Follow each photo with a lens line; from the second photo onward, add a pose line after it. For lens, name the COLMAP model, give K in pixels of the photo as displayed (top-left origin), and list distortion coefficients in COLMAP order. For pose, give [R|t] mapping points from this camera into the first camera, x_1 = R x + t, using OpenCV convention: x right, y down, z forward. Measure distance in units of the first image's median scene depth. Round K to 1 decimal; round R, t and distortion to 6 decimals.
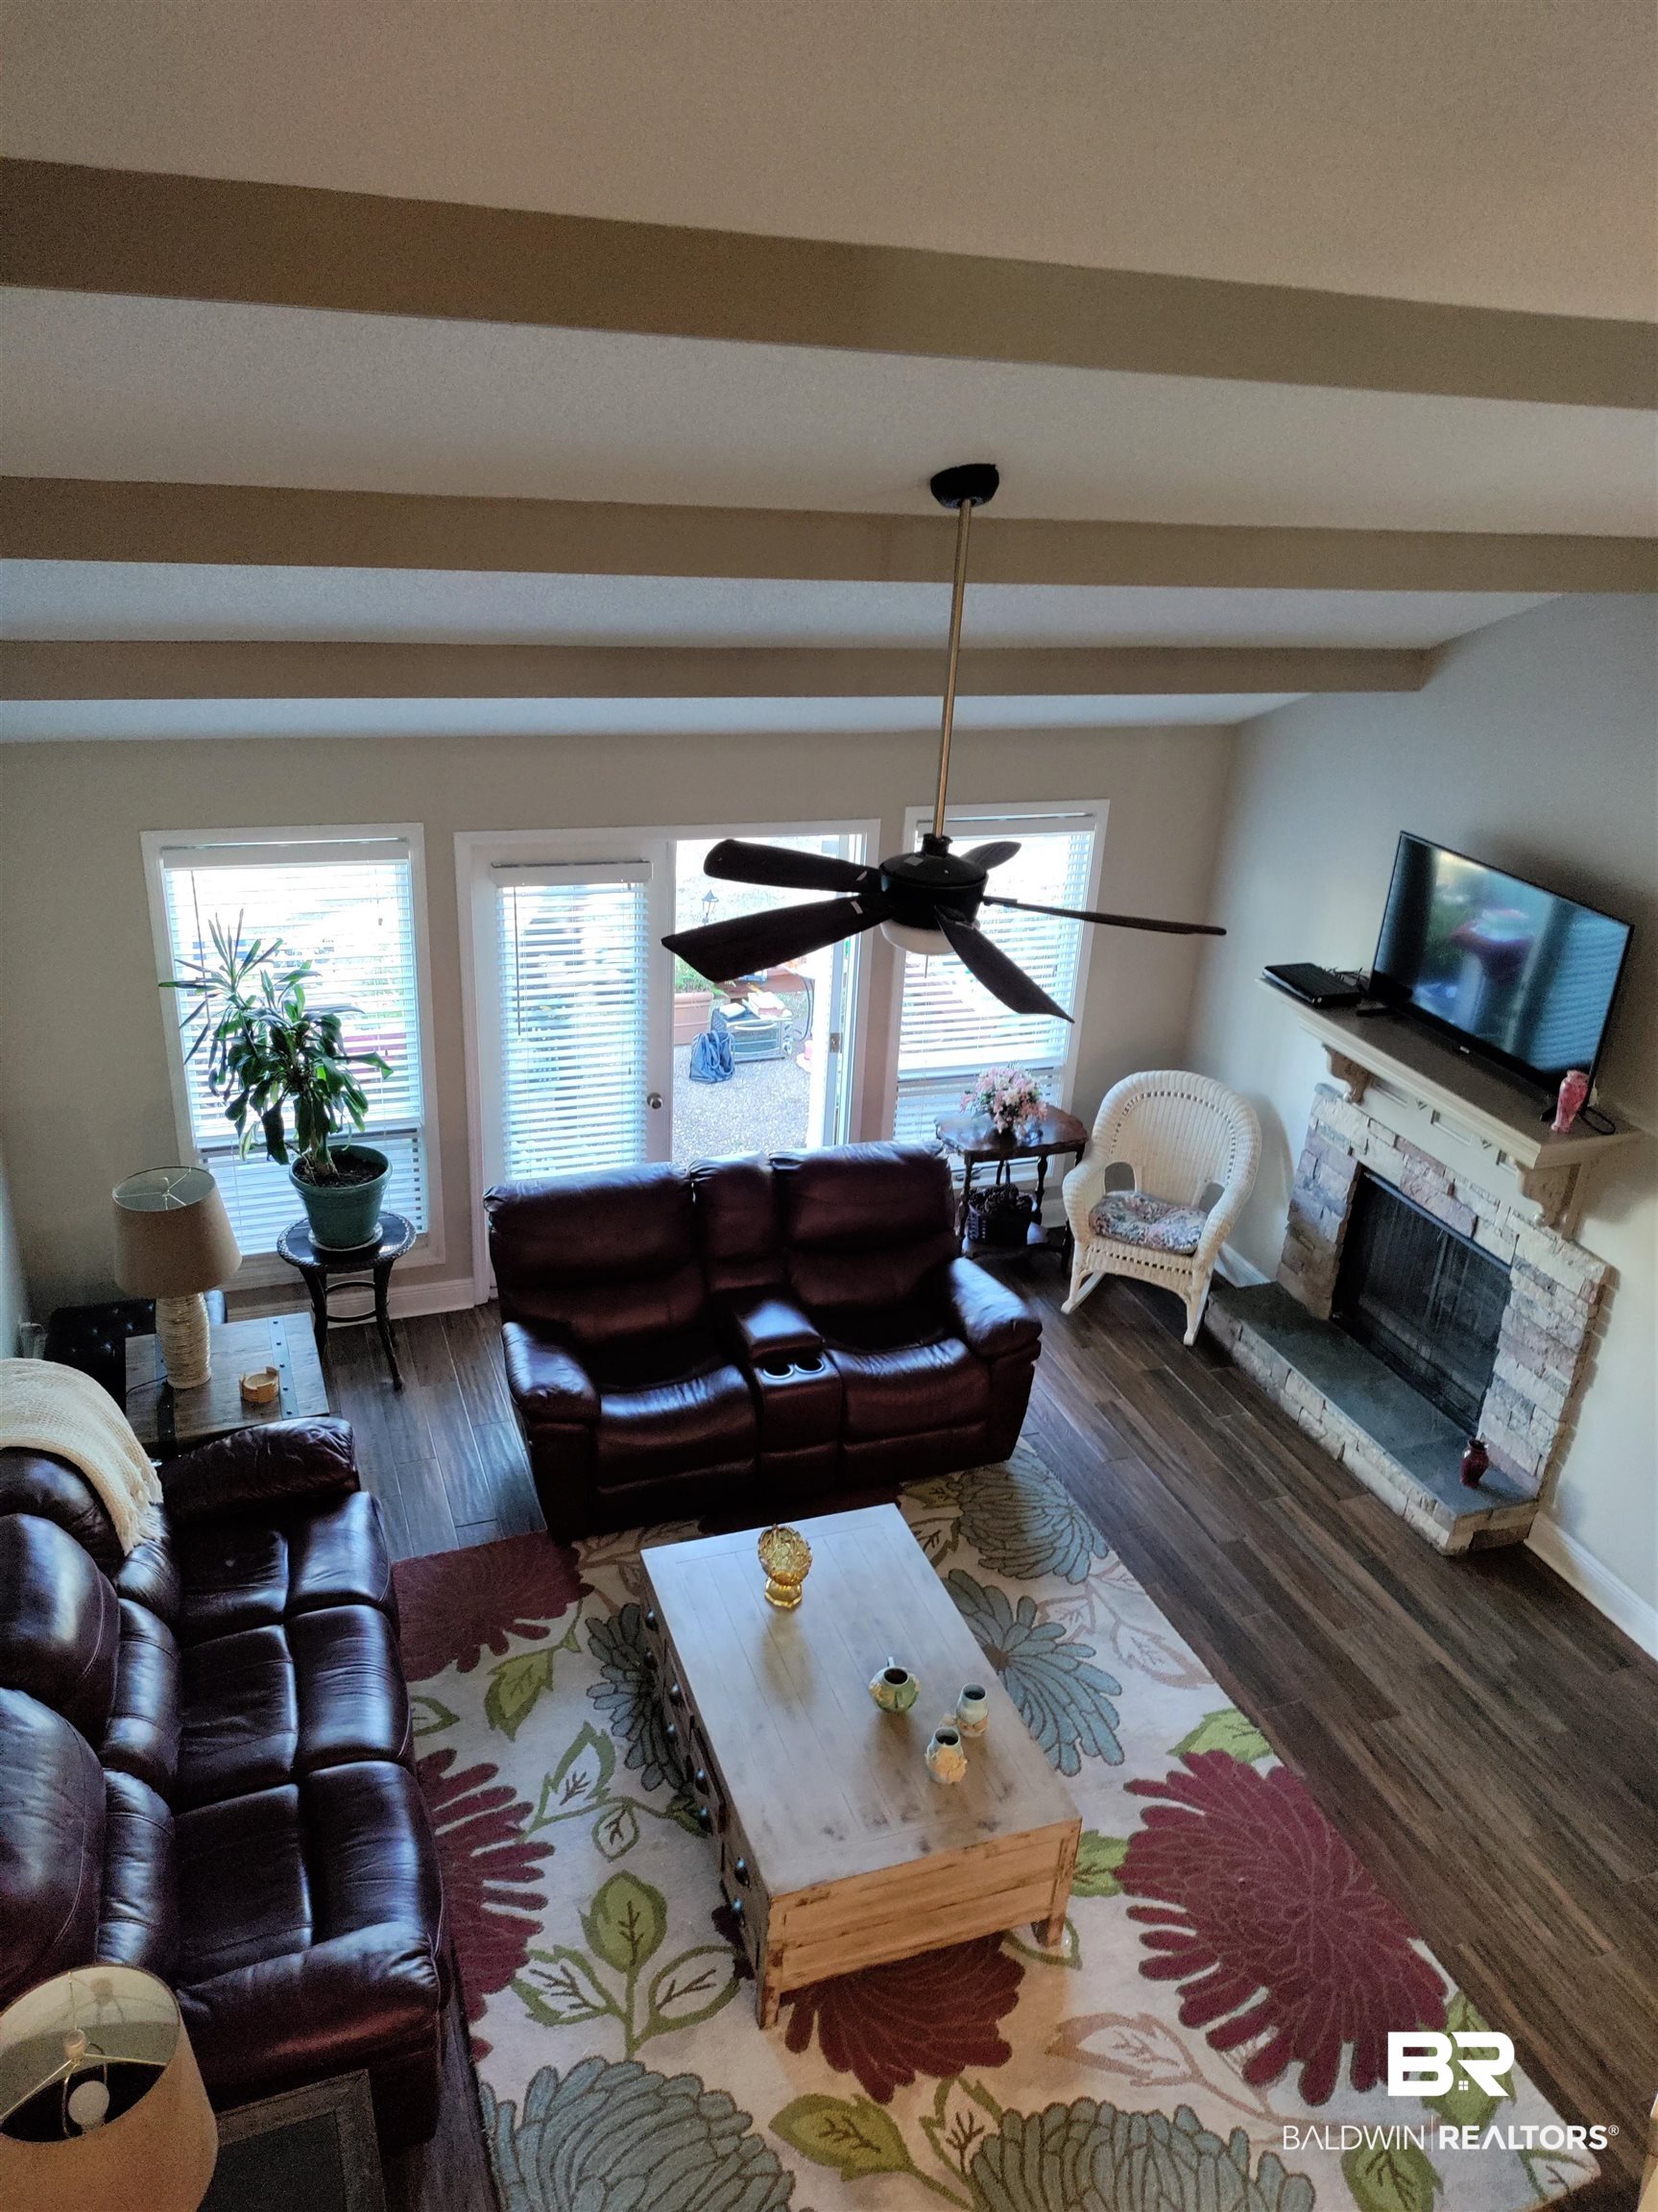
lens RADIAL K [[1654.3, 0, 831.5], [0, 1654.3, 1105.8], [0, 0, 1]] dist [0.006119, -0.001743]
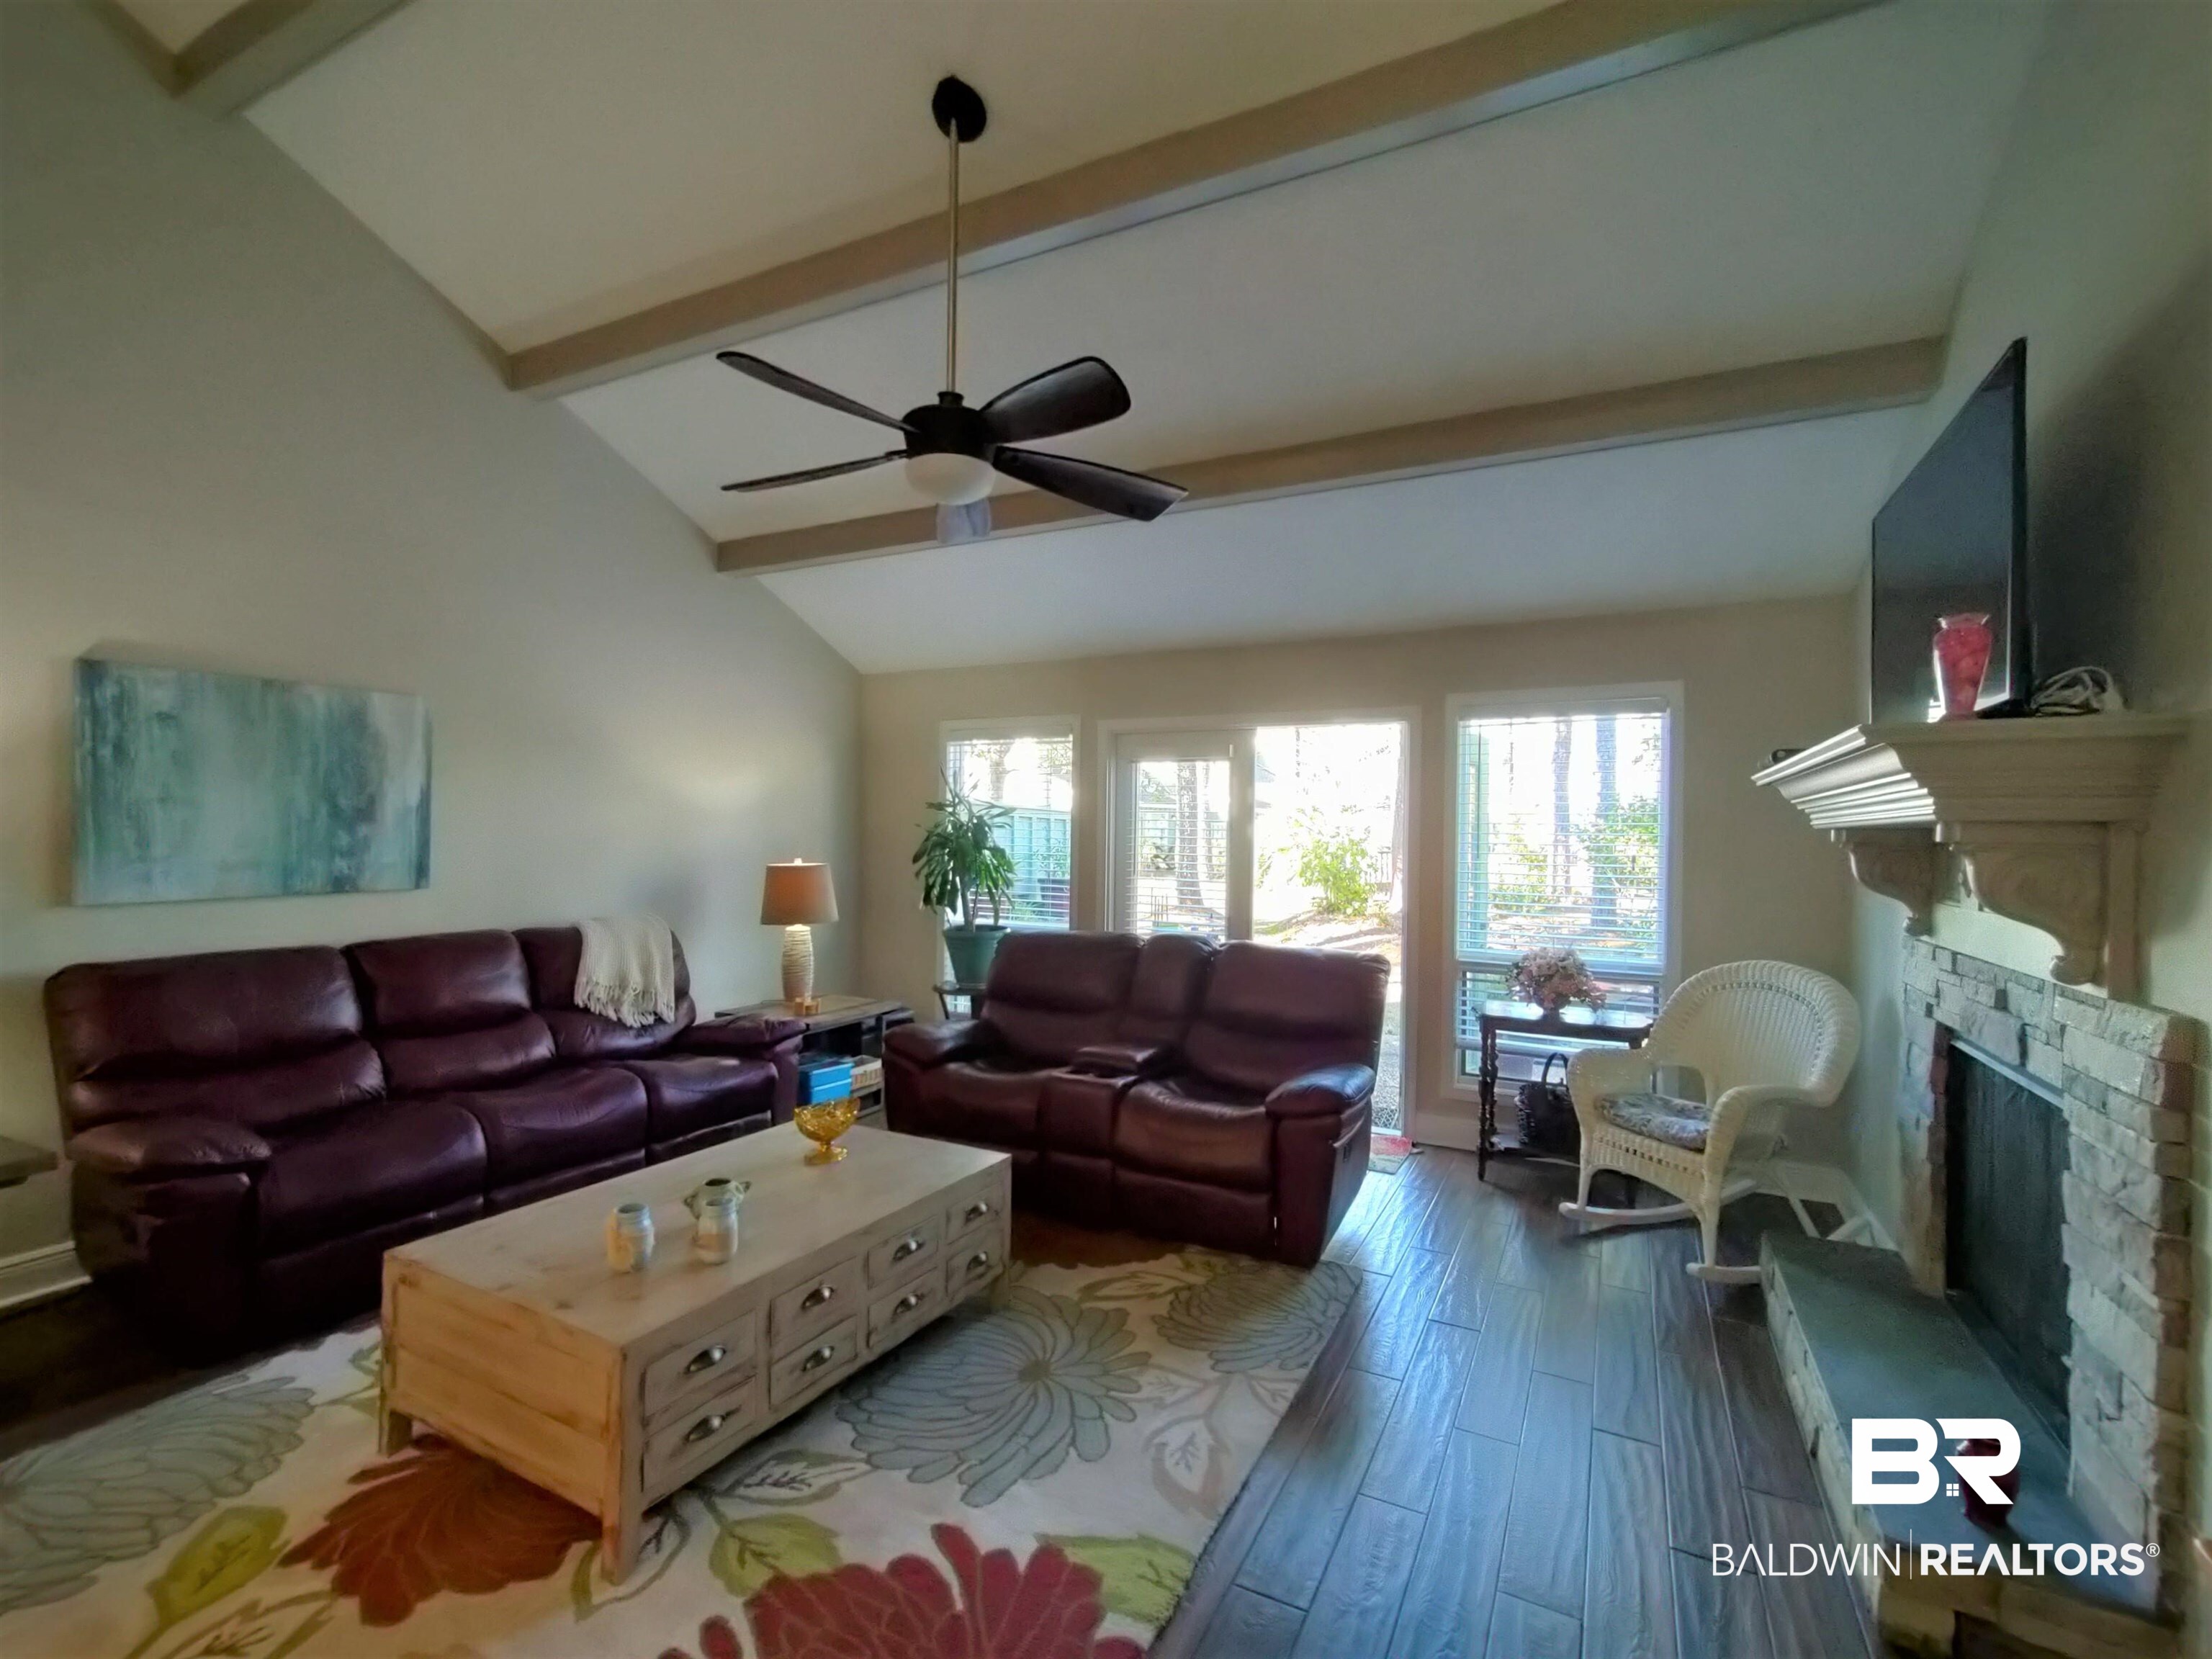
lens RADIAL K [[999.8, 0, 1111.2], [0, 999.8, 831.5], [0, 0, 1]] dist [0.014057, 0.001229]
pose [[0.667768, -0.049178, -0.742743, 0.566514], [-0.290651, 0.901379, -0.320994, 0.271773], [0.685279, 0.430229, 0.587619, 0.697532]]
